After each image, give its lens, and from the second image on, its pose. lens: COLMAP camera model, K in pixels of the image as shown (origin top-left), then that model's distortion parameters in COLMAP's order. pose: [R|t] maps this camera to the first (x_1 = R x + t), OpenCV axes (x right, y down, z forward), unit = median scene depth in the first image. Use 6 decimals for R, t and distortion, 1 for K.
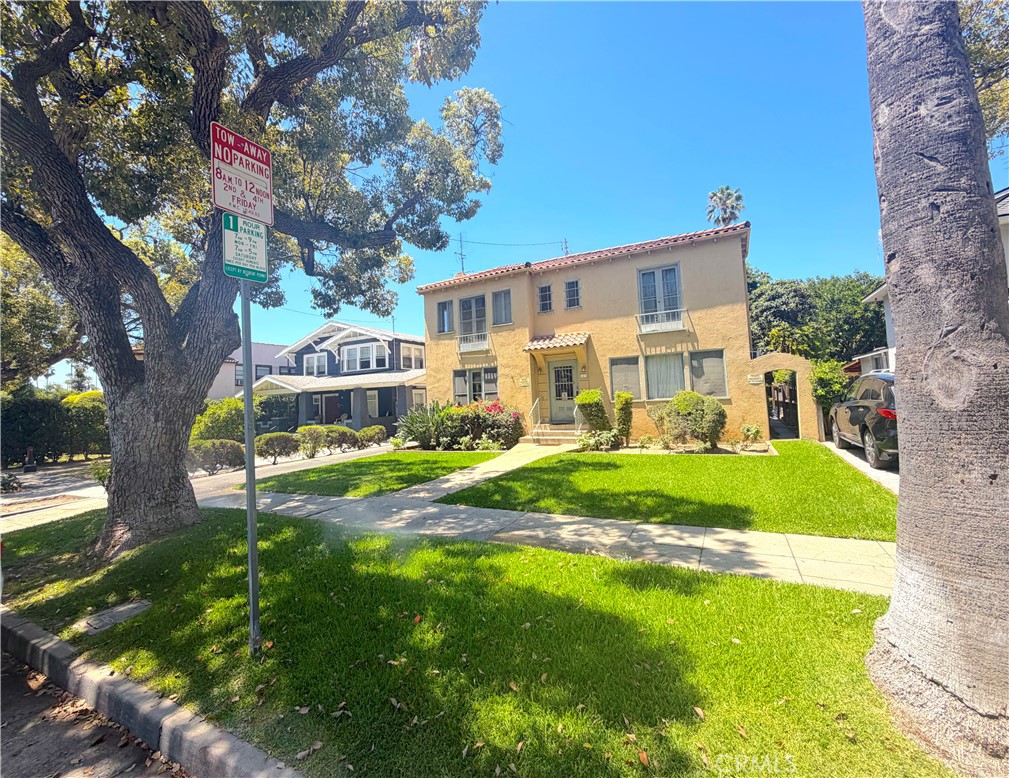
lens RADIAL K [[427.5, 0, 484.6], [0, 427.5, 375.3], [0, 0, 1]] dist [0.008007, -0.000076]
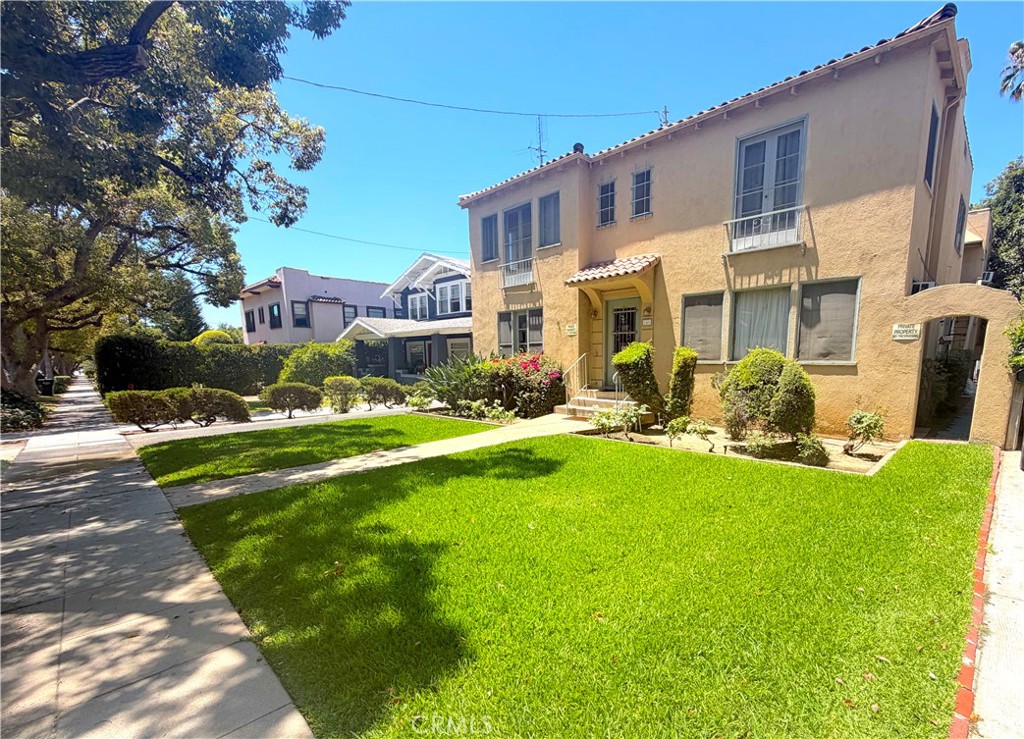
lens RADIAL K [[453.2, 0, 570.8], [0, 453.2, 430.1], [0, 0, 1]] dist [-0.004888, 0.003841]
pose [[0.971378, 0.073112, -0.226010, 0.282701], [-0.019958, 0.973211, 0.229045, 0.005761], [0.236701, -0.217978, 0.946815, 0.244590]]
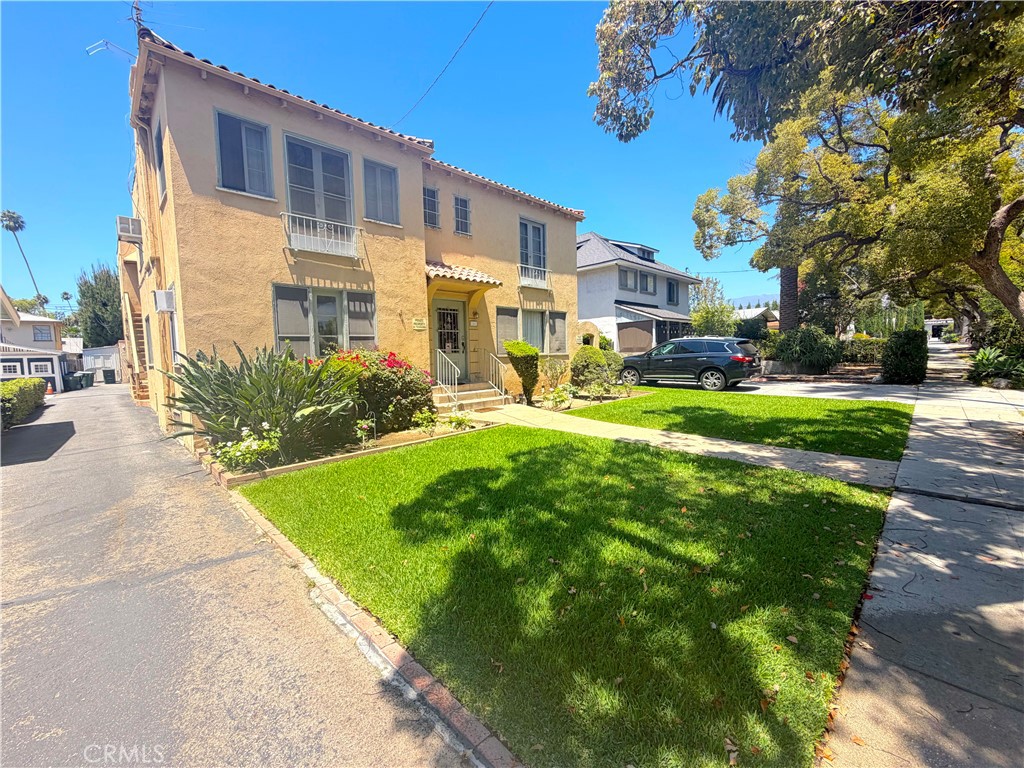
lens RADIAL K [[405.8, 0, 507.5], [0, 405.8, 387.4], [0, 0, 1]] dist [-0.005911, 0.000966]
pose [[0.288932, -0.045638, 0.956261, -0.482452], [-0.044999, 0.997112, 0.061185, 0.070935], [-0.956291, -0.060709, 0.286044, 0.695411]]
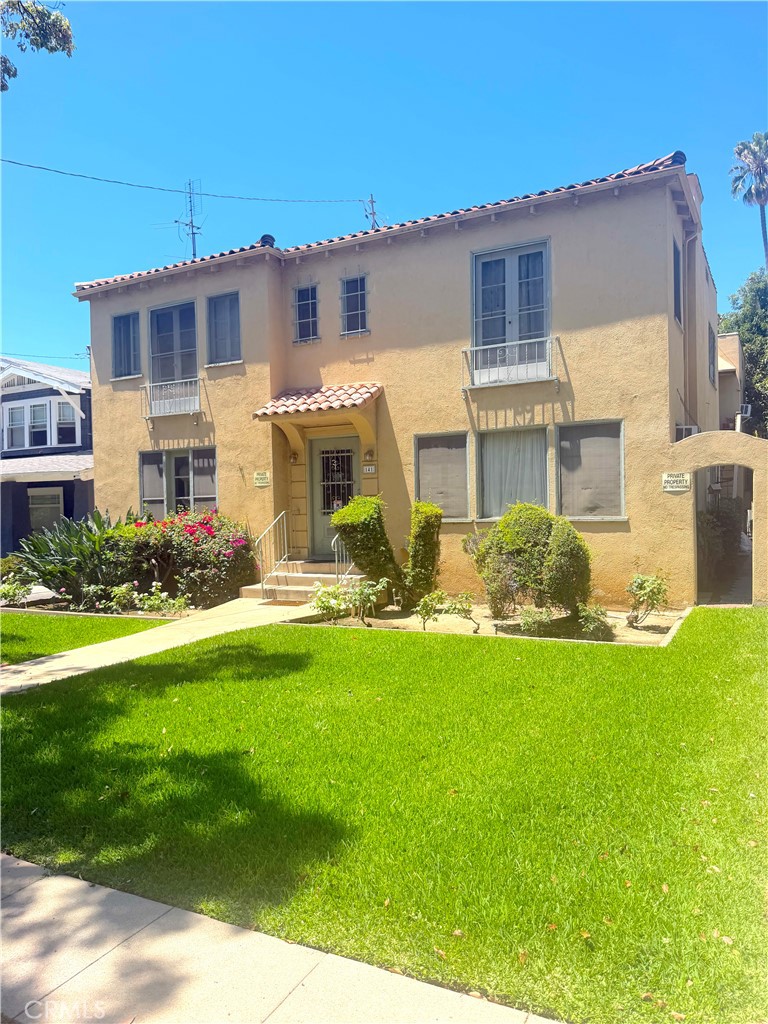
lens RADIAL K [[716.5, 0, 386.1], [0, 716.5, 521.3], [0, 0, 1]] dist [0.051236, -0.066916]
pose [[0.999516, 0.018796, 0.024788, 0.226572], [-0.020740, 0.996525, 0.080673, -0.005346], [-0.023186, -0.081149, 0.996432, 0.140925]]
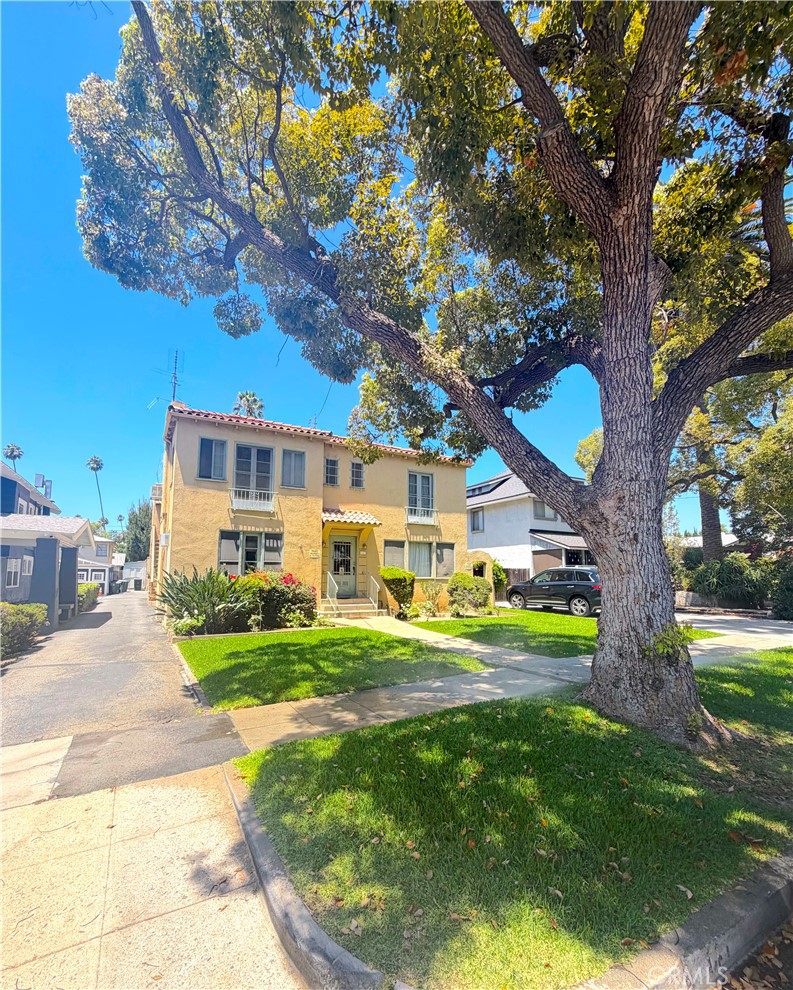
lens RADIAL K [[435.7, 0, 374.6], [0, 435.7, 537.6], [0, 0, 1]] dist [-0.008255, 0.000009]
pose [[0.546665, 0.118108, 0.828980, -0.646161], [-0.078562, 0.992870, -0.089651, 0.057478], [-0.833658, -0.016117, 0.552046, 0.366699]]
